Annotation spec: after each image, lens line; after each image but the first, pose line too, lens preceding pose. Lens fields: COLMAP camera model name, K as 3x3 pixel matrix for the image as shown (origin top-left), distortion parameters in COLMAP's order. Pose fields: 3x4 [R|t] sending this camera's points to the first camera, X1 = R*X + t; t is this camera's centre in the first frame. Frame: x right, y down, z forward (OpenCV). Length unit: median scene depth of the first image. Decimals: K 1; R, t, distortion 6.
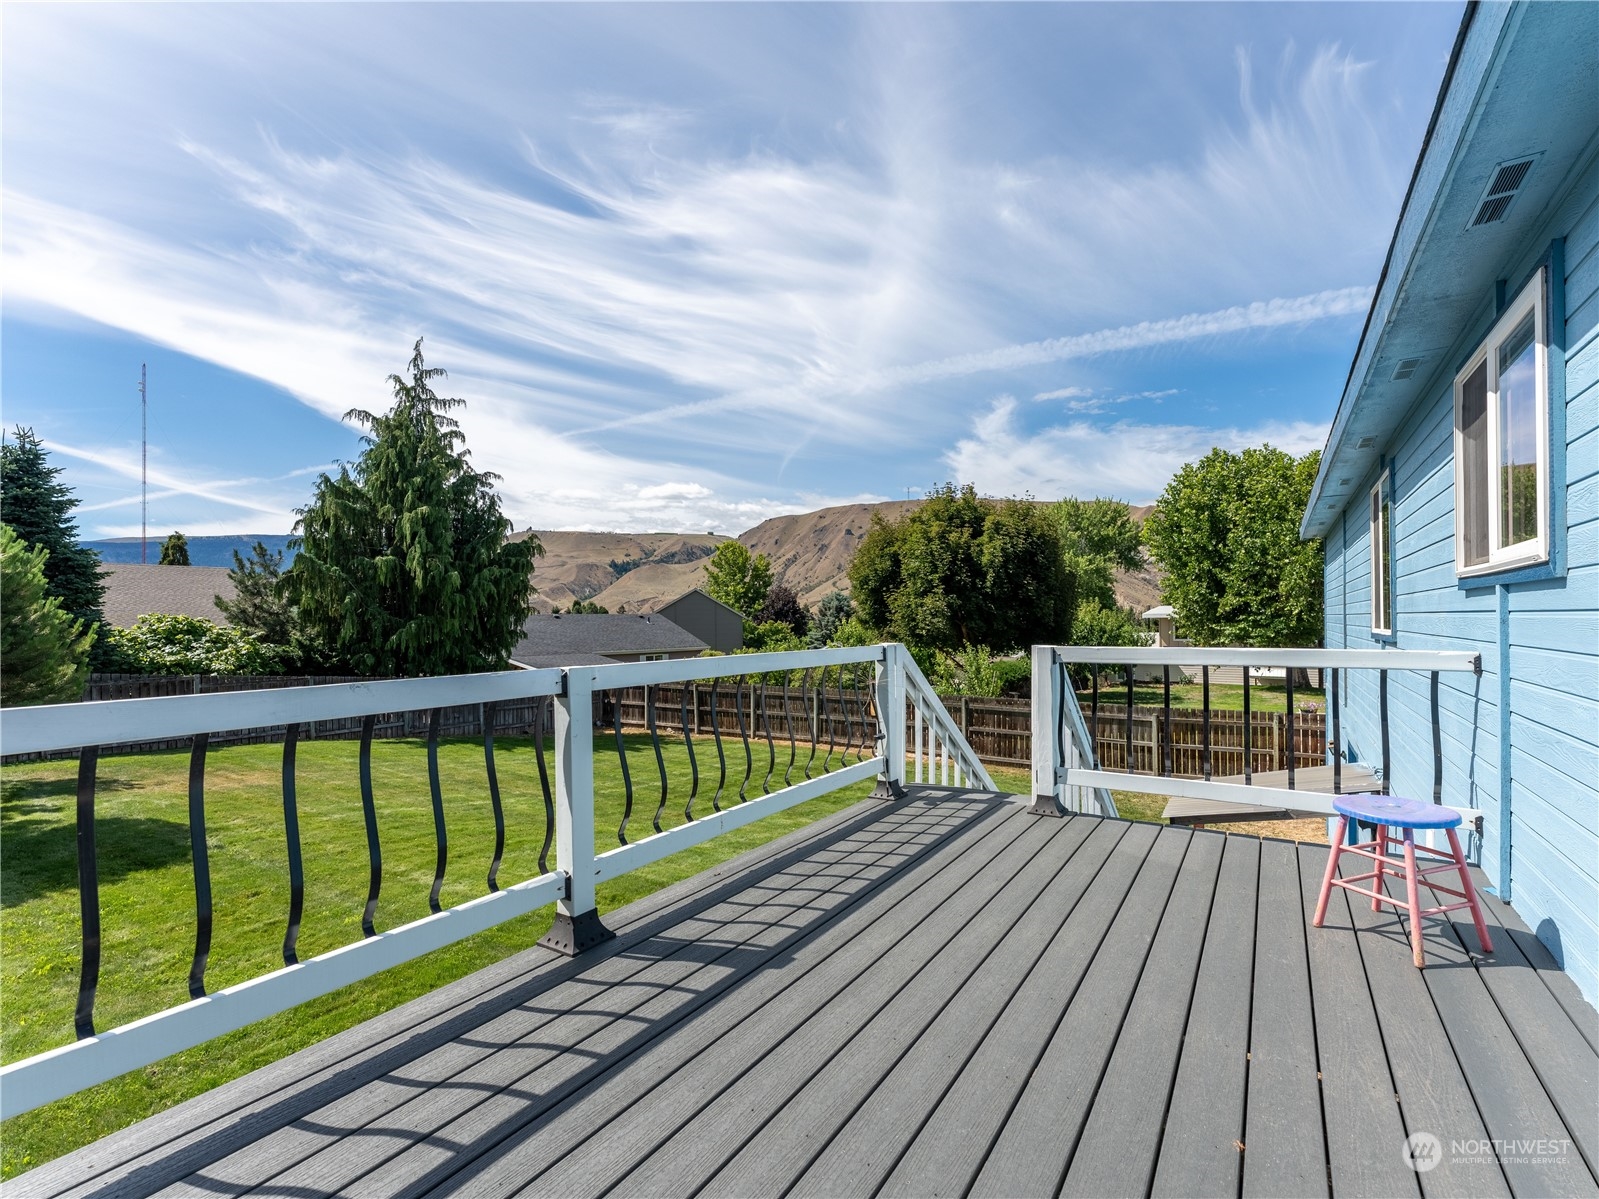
lens RADIAL K [[715.0, 0, 818.0], [0, 715.0, 609.9], [0, 0, 1]] dist [0.004074, -0.000234]
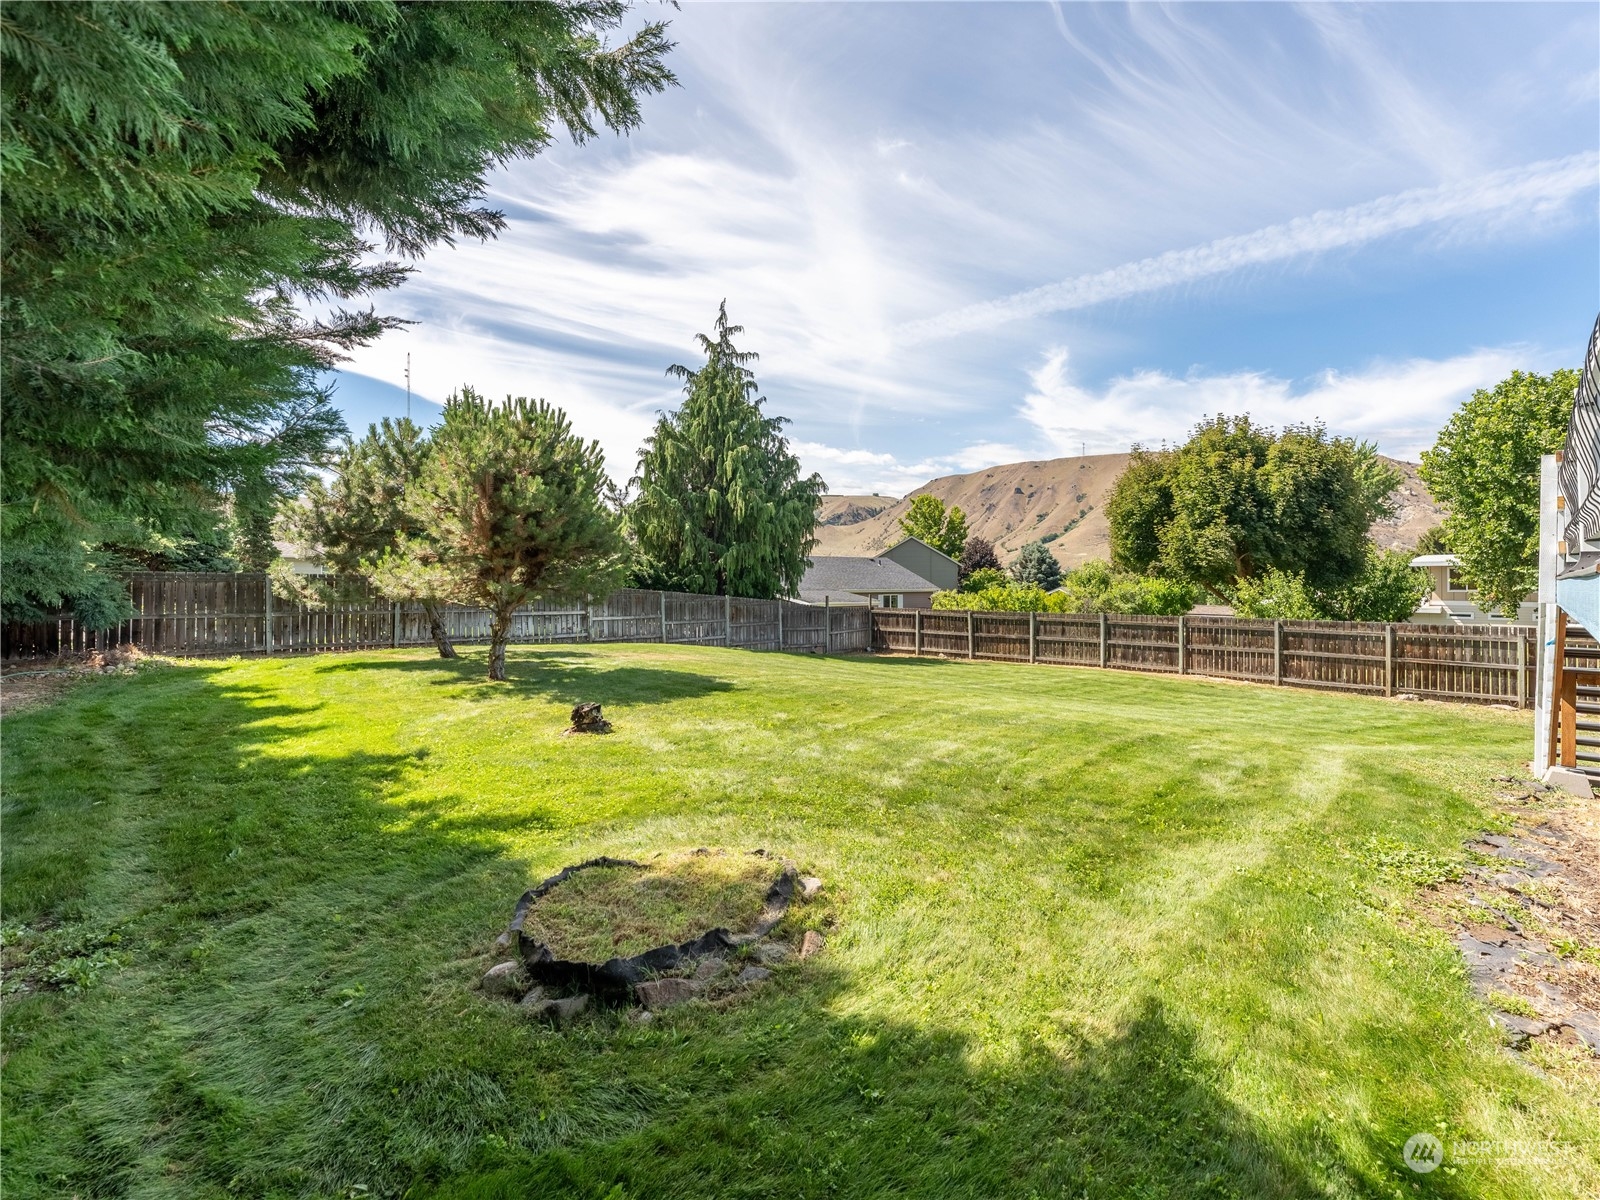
lens RADIAL K [[715.5, 0, 841.9], [0, 715.5, 571.7], [0, 0, 1]] dist [0.004074, -0.000234]
pose [[0.979877, 0.006335, -0.199504, -0.143505], [-0.005909, 0.999979, 0.002732, 0.042877], [0.199517, -0.001498, 0.979893, -0.065506]]
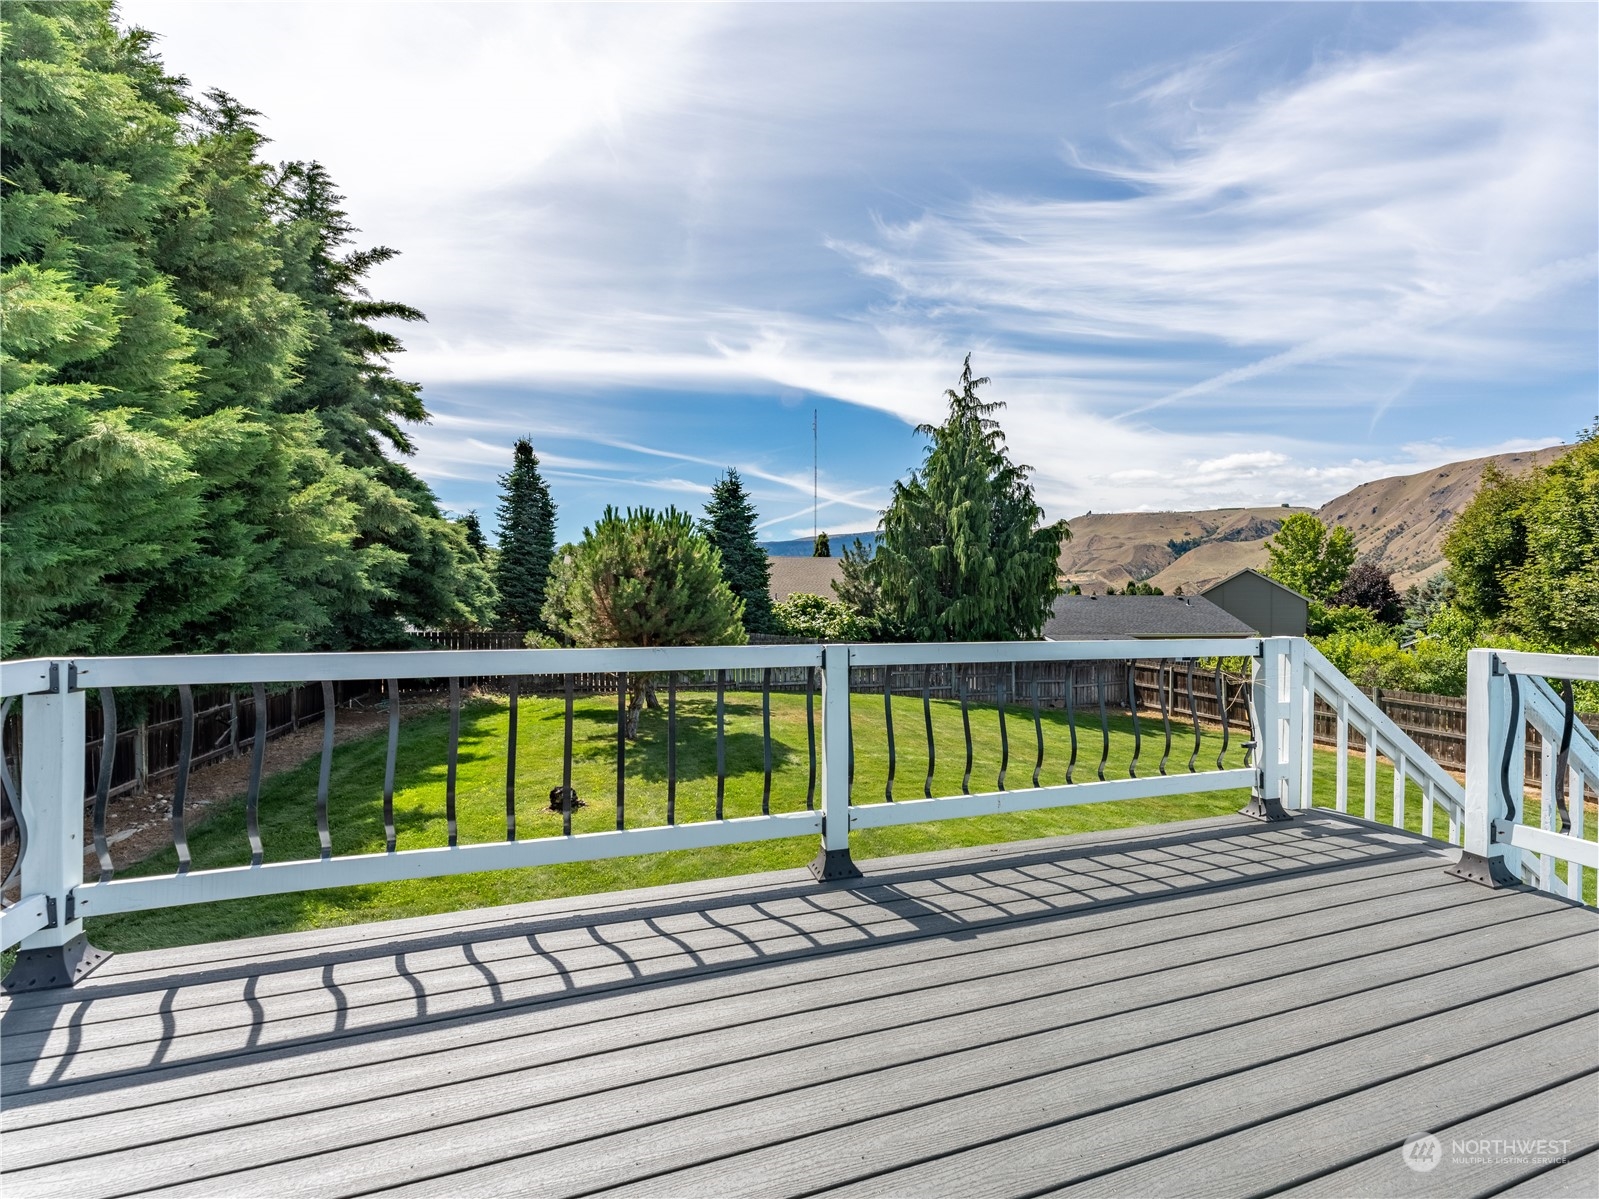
lens RADIAL K [[715.0, 0, 898.0], [0, 715.0, 592.4], [0, 0, 1]] dist [0.004074, -0.000234]
pose [[0.800565, 0.006417, -0.599211, 0.042887], [-0.005221, 0.999979, 0.003733, -0.000935], [0.599223, 0.000140, 0.800582, 0.009810]]
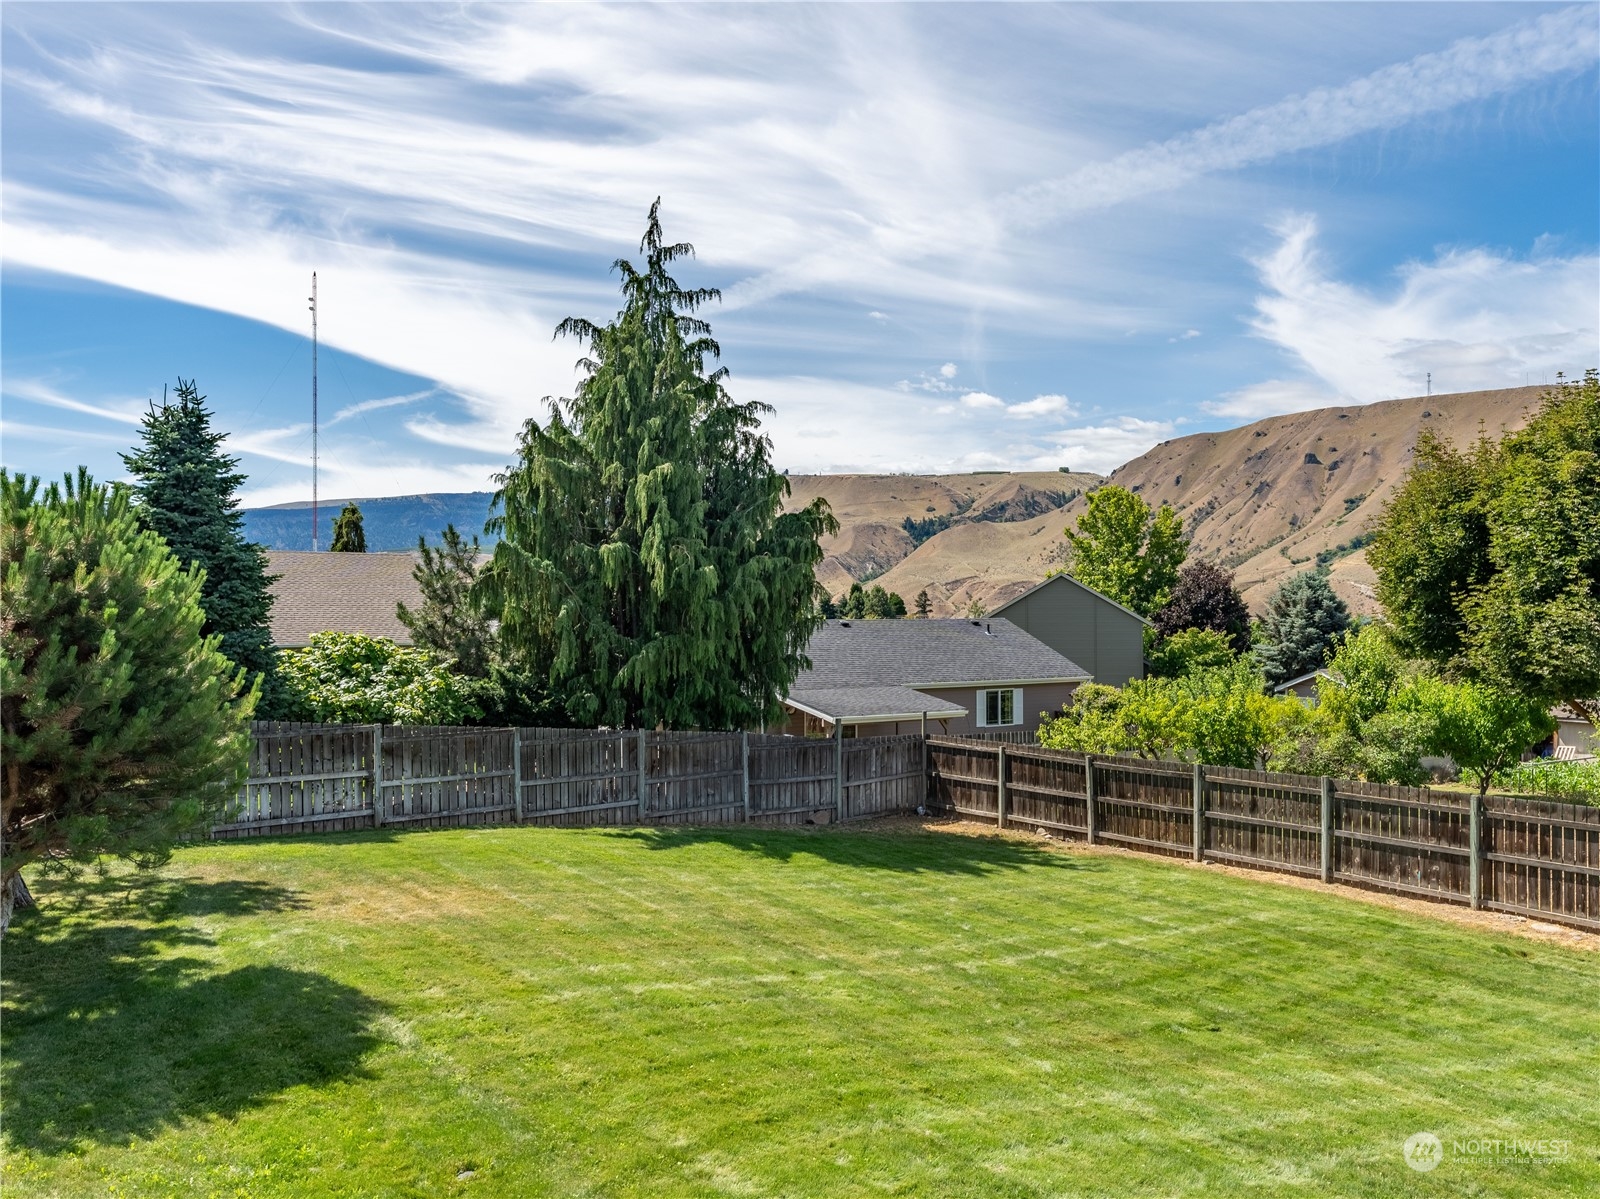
lens RADIAL K [[1183.5, 0, 848.6], [0, 1183.5, 601.2], [0, 0, 1]] dist [0.001686, 0.006530]
pose [[0.945816, 0.000864, -0.324701, -0.045953], [0.000016, 0.999996, 0.002707, -0.020781], [0.324702, -0.002566, 0.945813, 0.047607]]
